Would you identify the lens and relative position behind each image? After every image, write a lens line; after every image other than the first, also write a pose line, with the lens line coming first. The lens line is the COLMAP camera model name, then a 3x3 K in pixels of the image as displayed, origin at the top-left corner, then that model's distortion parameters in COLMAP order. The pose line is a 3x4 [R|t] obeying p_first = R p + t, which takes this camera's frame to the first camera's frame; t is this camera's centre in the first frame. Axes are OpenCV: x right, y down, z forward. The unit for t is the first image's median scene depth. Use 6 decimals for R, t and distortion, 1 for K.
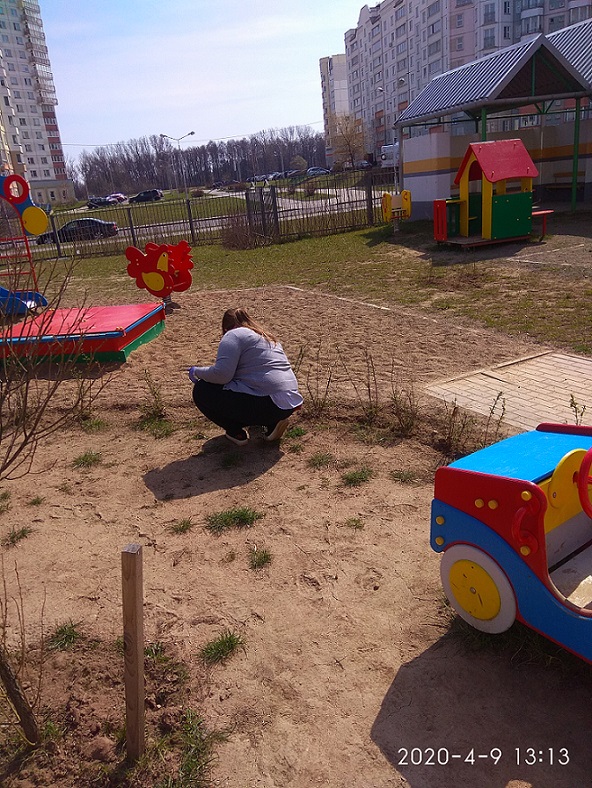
lens RADIAL K [[623.9, 0, 296.0], [0, 623.9, 394.0], [0, 0, 1]] dist [0.010152, -0.009446]
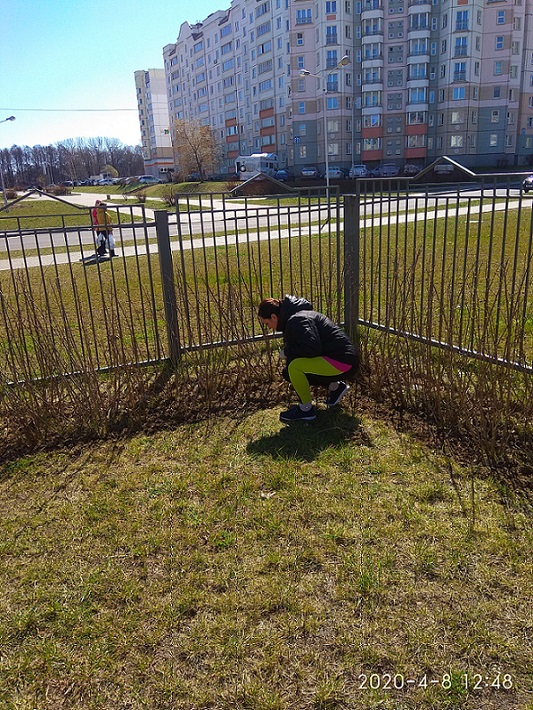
lens RADIAL K [[562.1, 0, 266.5], [0, 562.1, 355.0], [0, 0, 1]] dist [0.010152, -0.009446]
pose [[0.959430, -0.019705, 0.281256, -0.025917], [0.034039, 0.998353, -0.046170, -0.033536], [-0.279883, 0.053870, 0.958521, 0.104297]]
